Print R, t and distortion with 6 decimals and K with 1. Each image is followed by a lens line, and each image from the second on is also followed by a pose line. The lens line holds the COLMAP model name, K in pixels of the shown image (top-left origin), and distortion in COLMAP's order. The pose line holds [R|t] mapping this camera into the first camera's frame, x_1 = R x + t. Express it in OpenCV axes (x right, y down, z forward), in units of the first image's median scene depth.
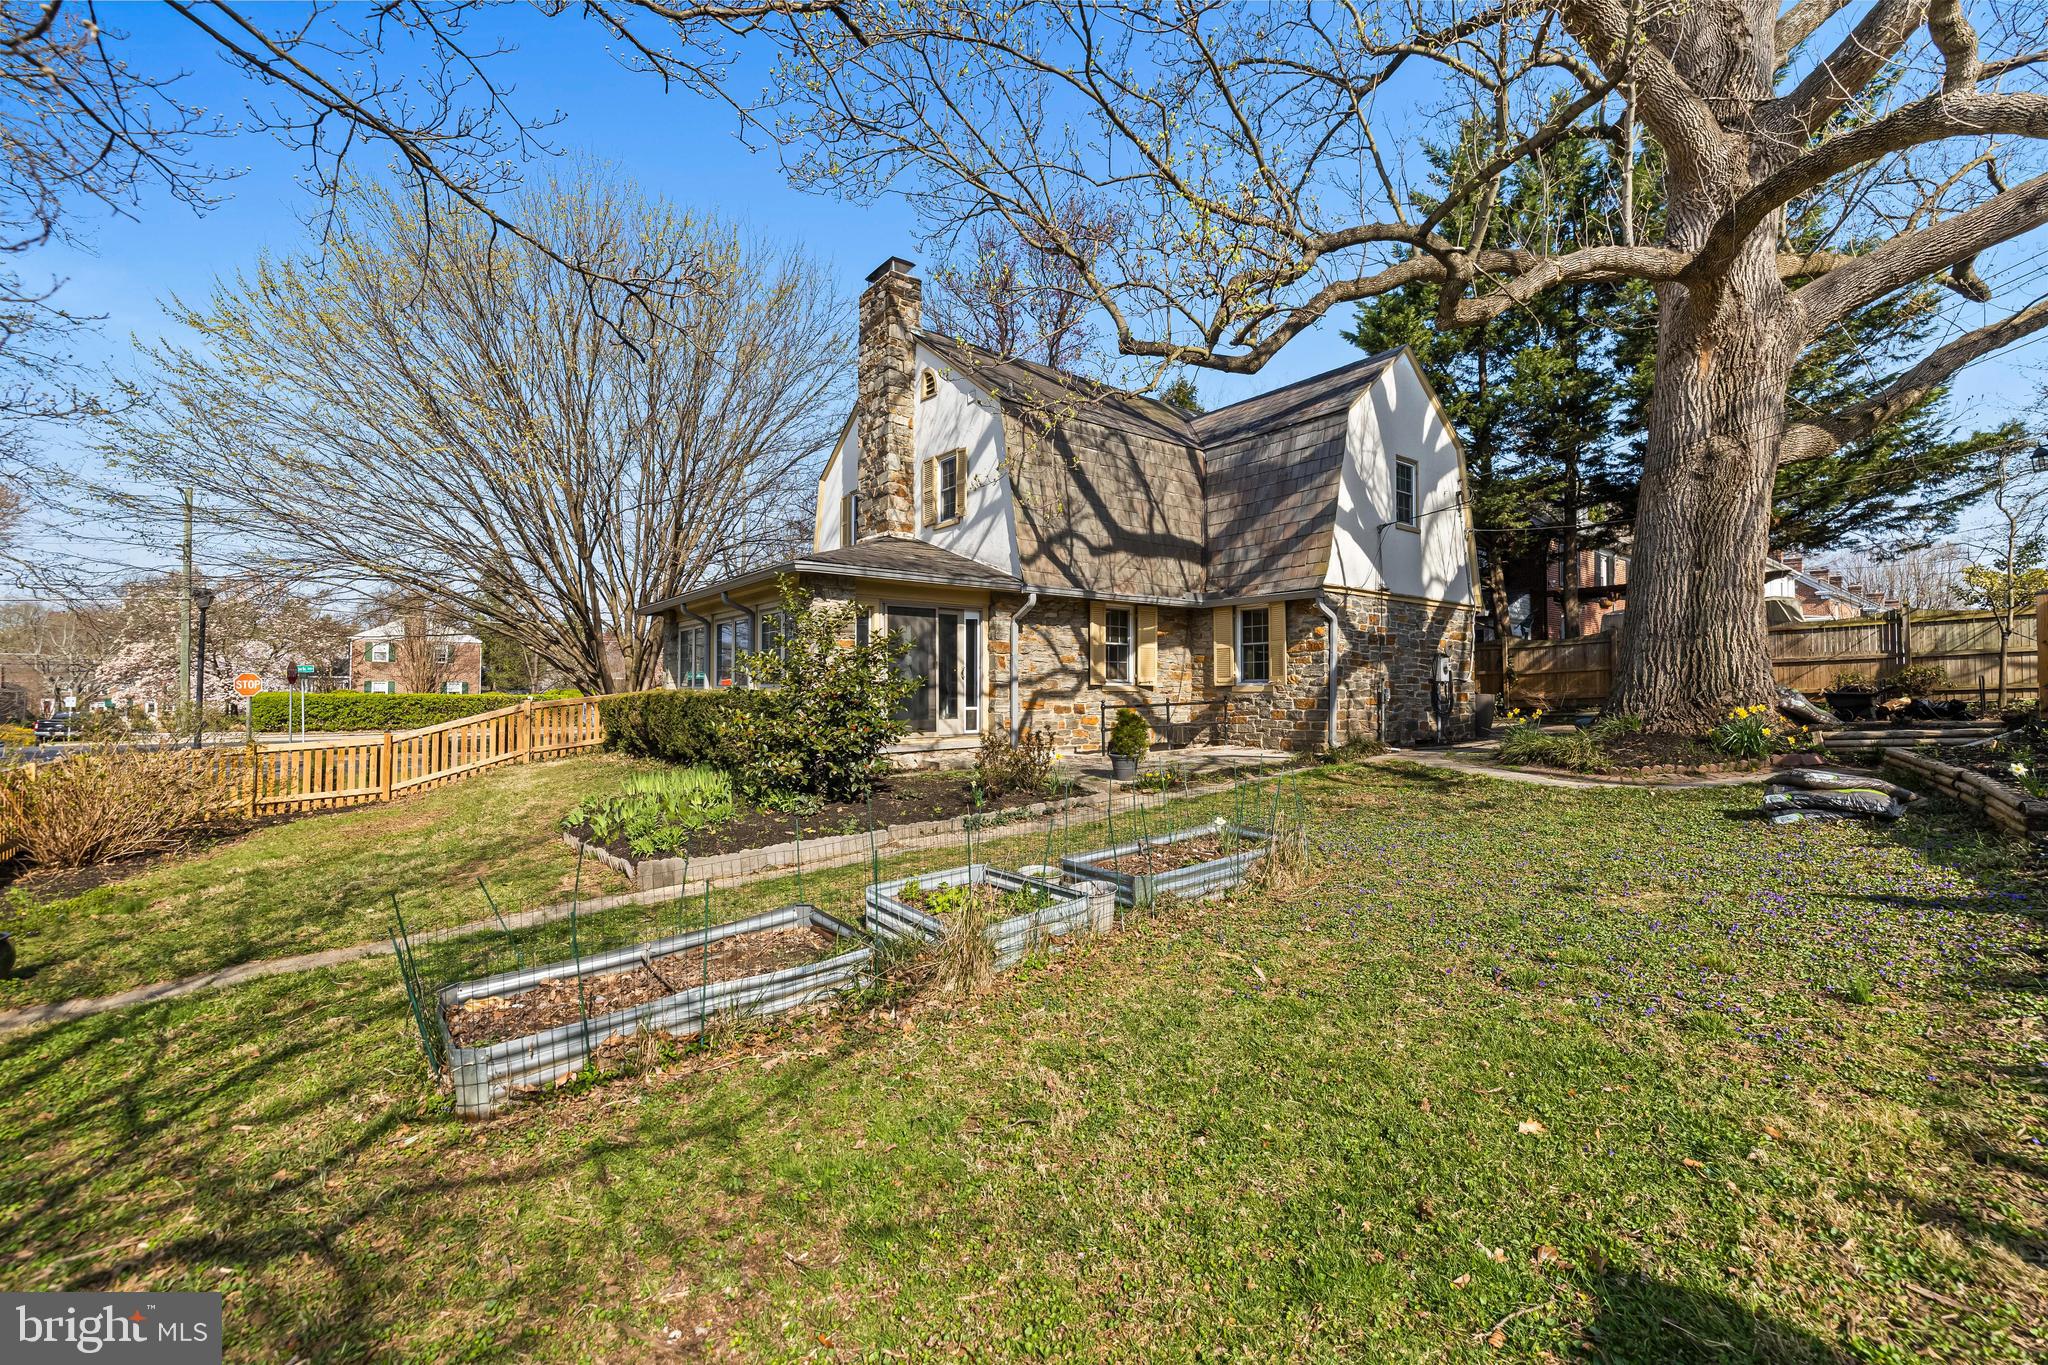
lens RADIAL K [[875.1, 0, 1018.3], [0, 875.1, 678.1], [0, 0, 1]] dist [0.001315, 0.000219]
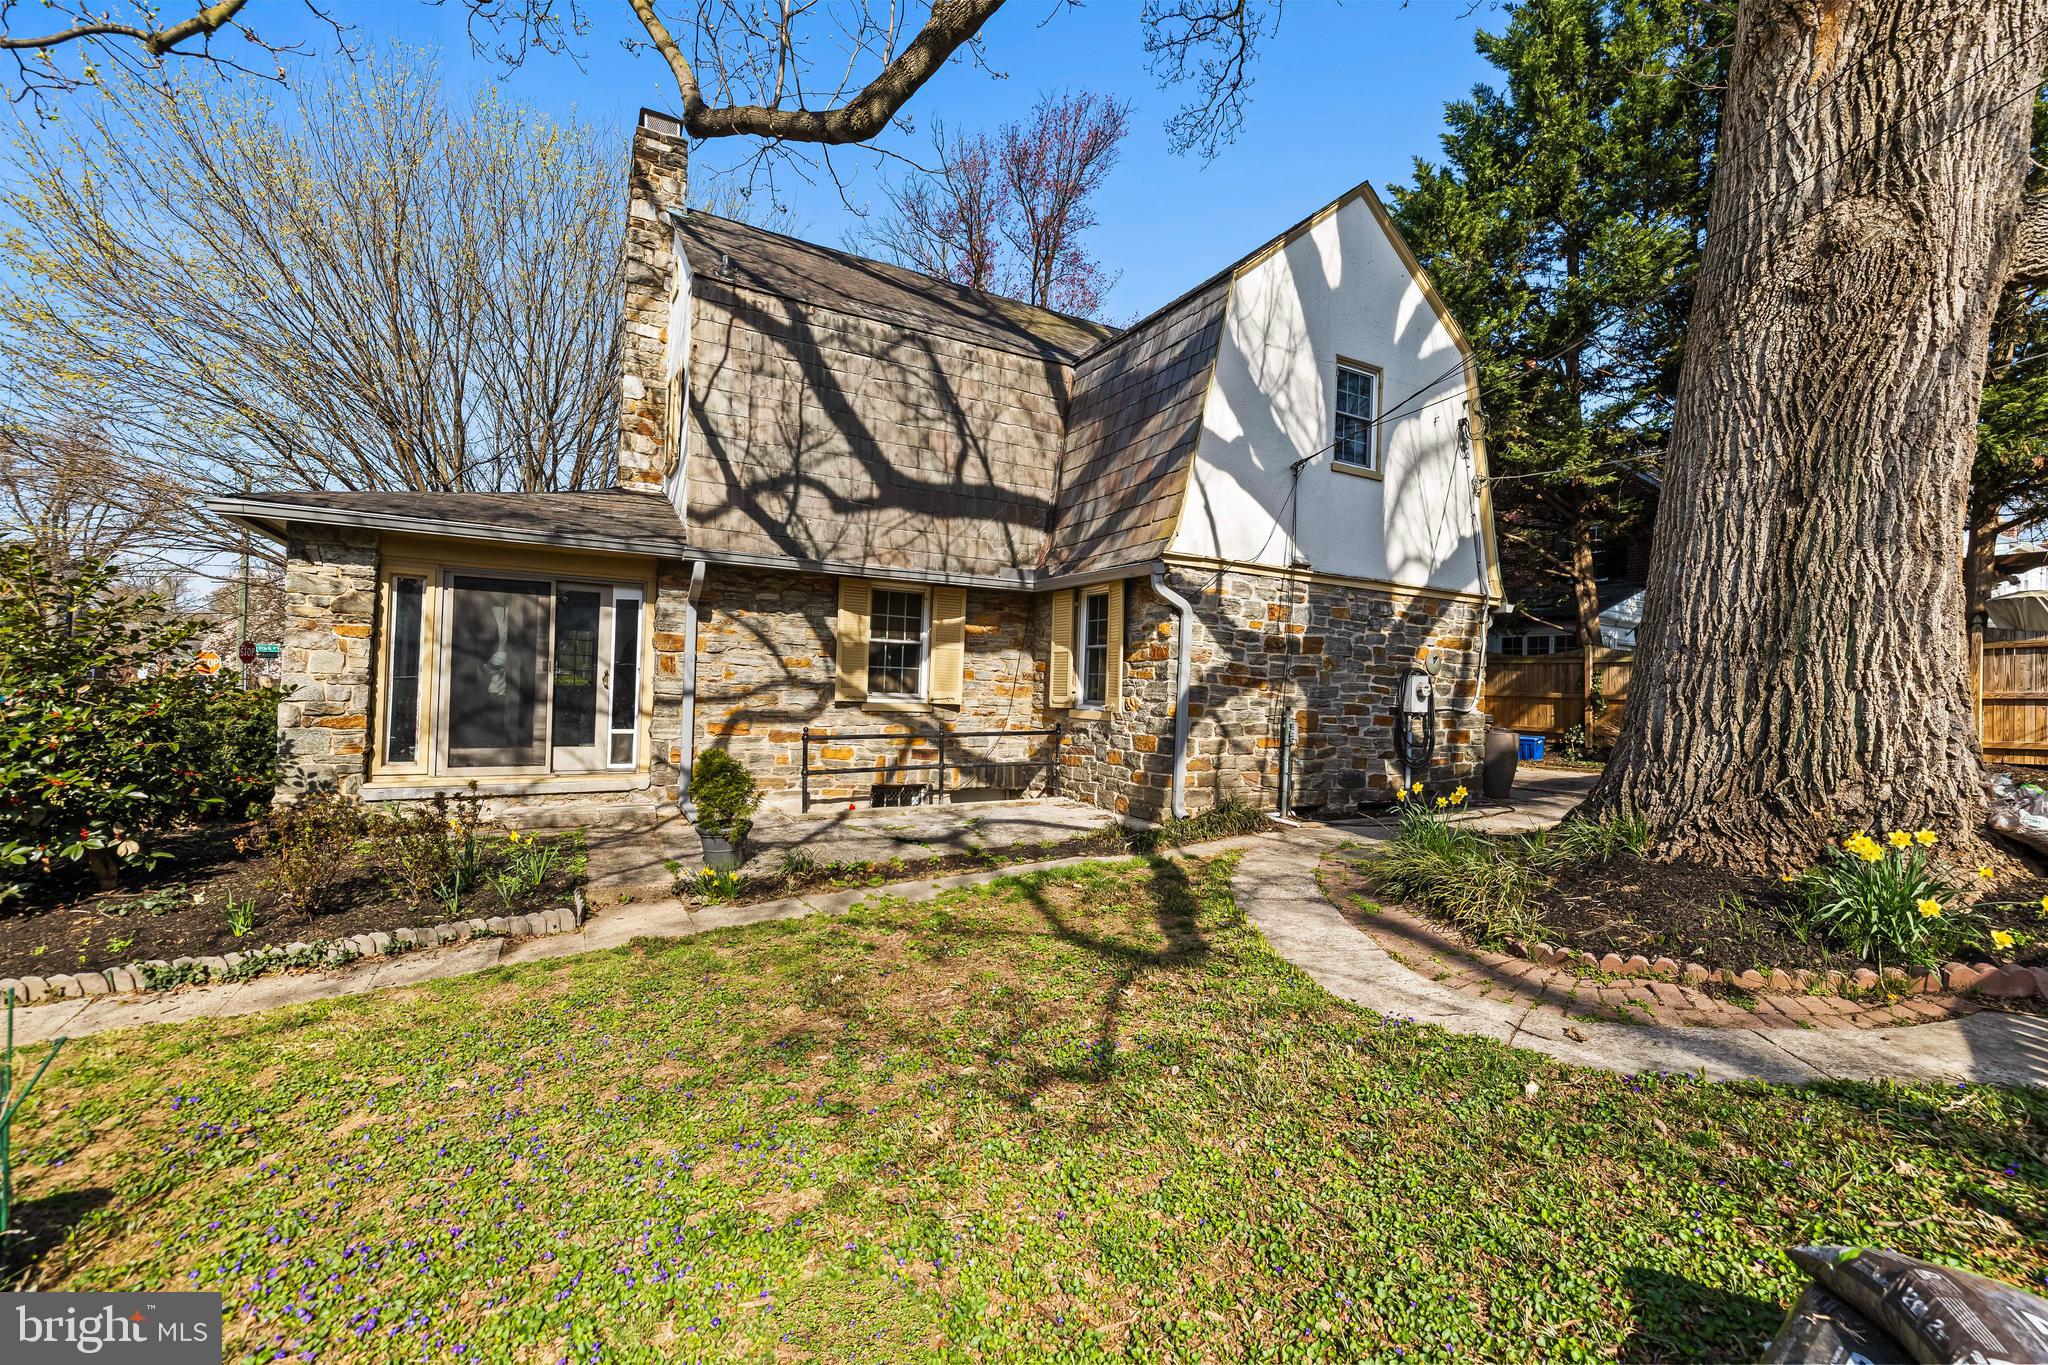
lens RADIAL K [[875.1, 0, 1016.7], [0, 875.1, 679.4], [0, 0, 1]] dist [0.001315, 0.000219]
pose [[0.986992, 0.030276, -0.157893, 0.320025], [-0.029396, 0.999537, 0.007906, -0.018727], [0.158059, -0.003162, 0.987425, 0.345509]]
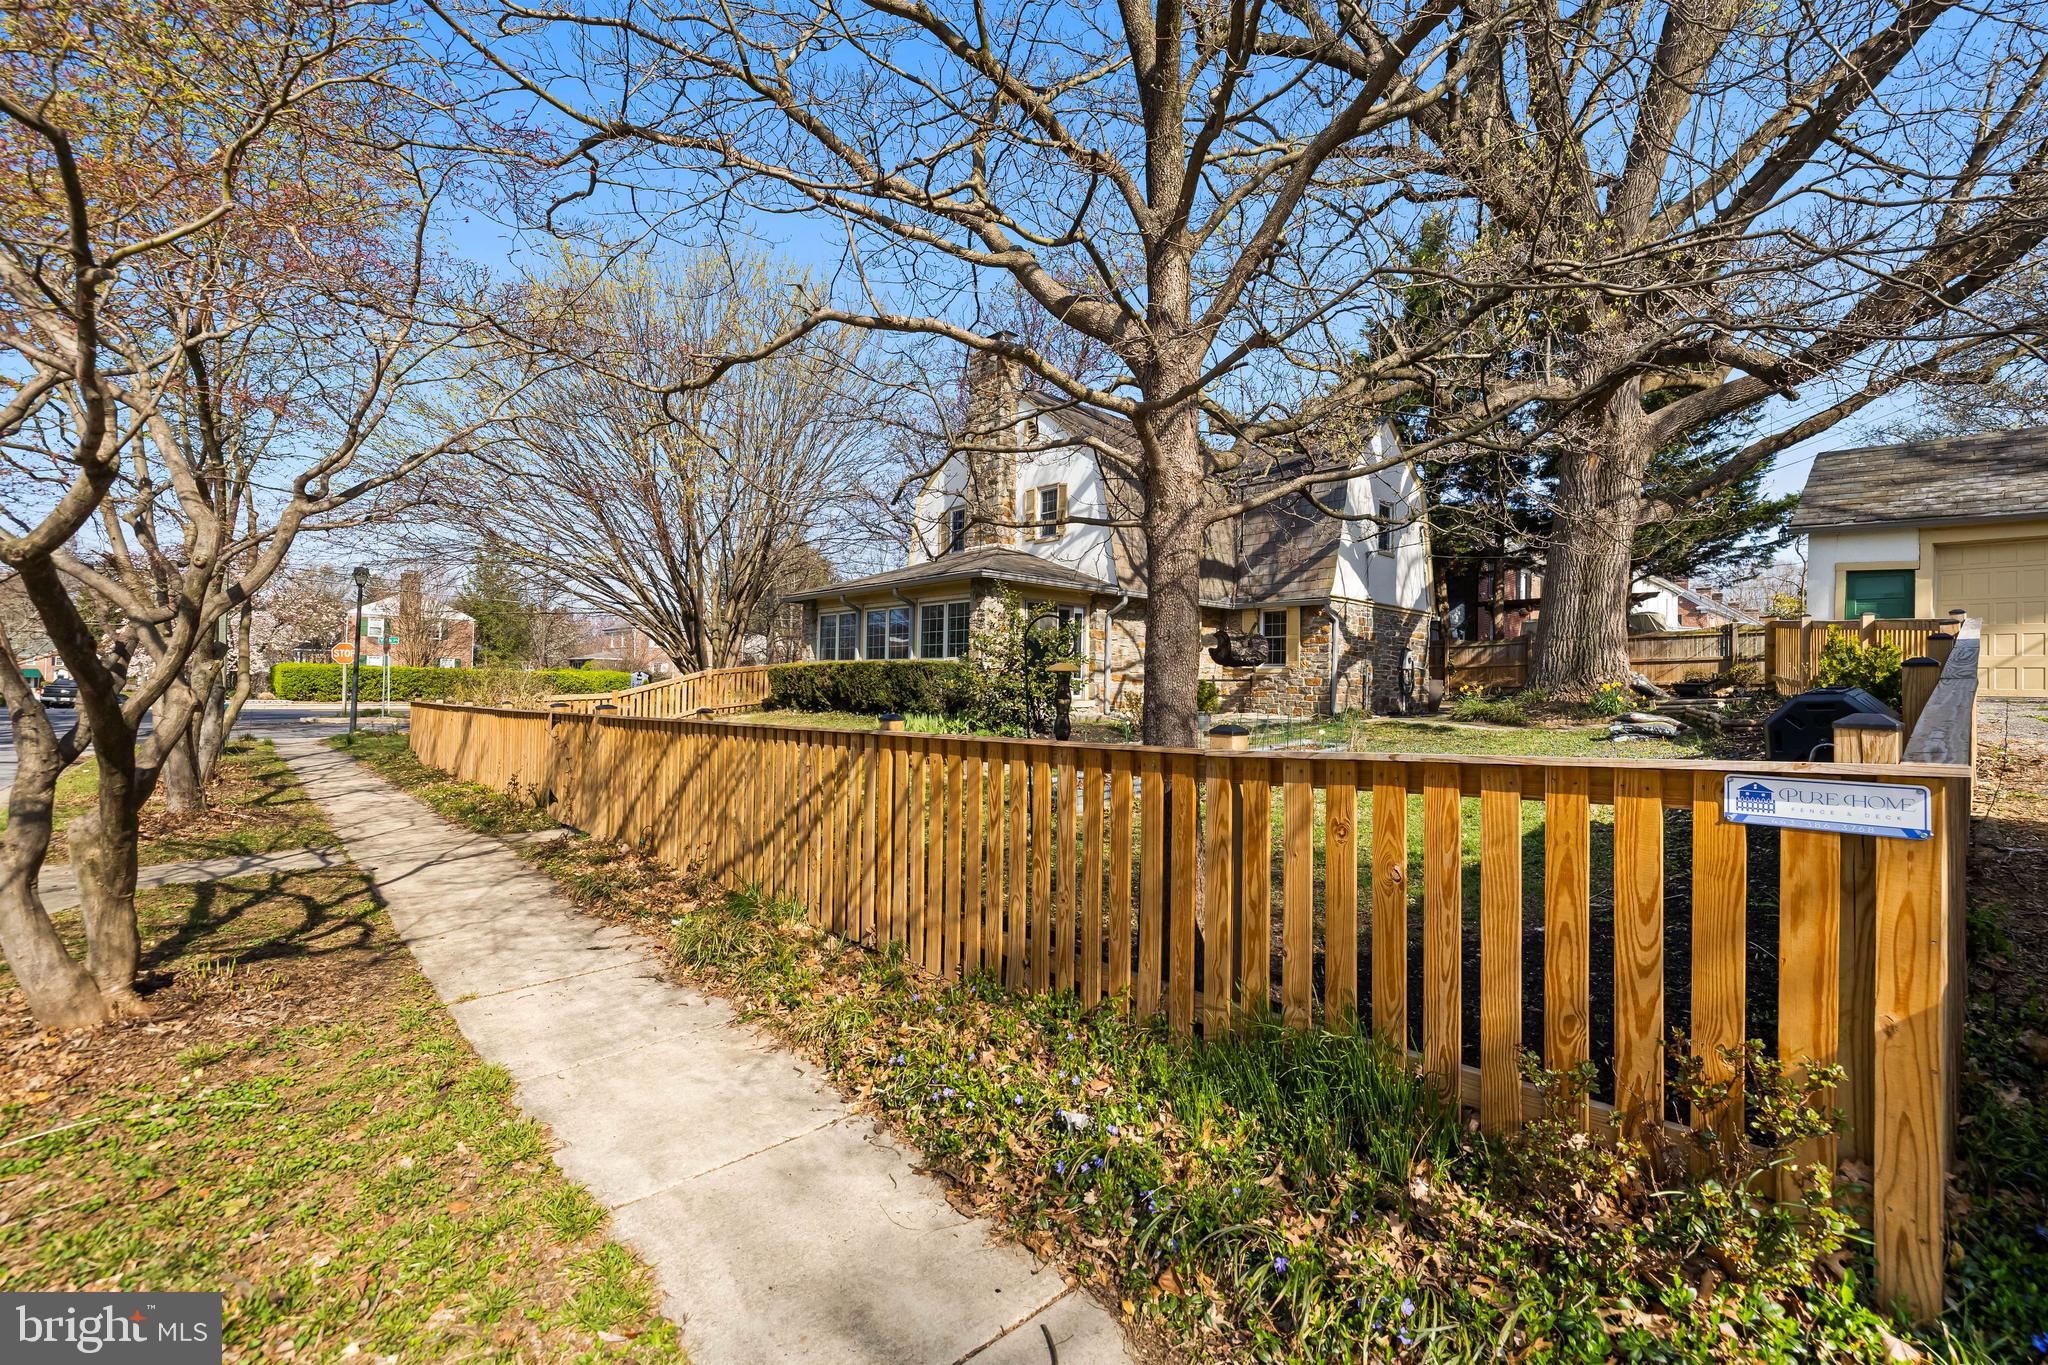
lens RADIAL K [[875.1, 0, 1024.0], [0, 875.1, 675.2], [0, 0, 1]] dist [0.001315, 0.000219]
pose [[0.996925, 0.021422, 0.075372, -0.218201], [-0.021820, 0.999752, 0.004460, 0.021091], [-0.075257, -0.006090, 0.997146, -0.315801]]
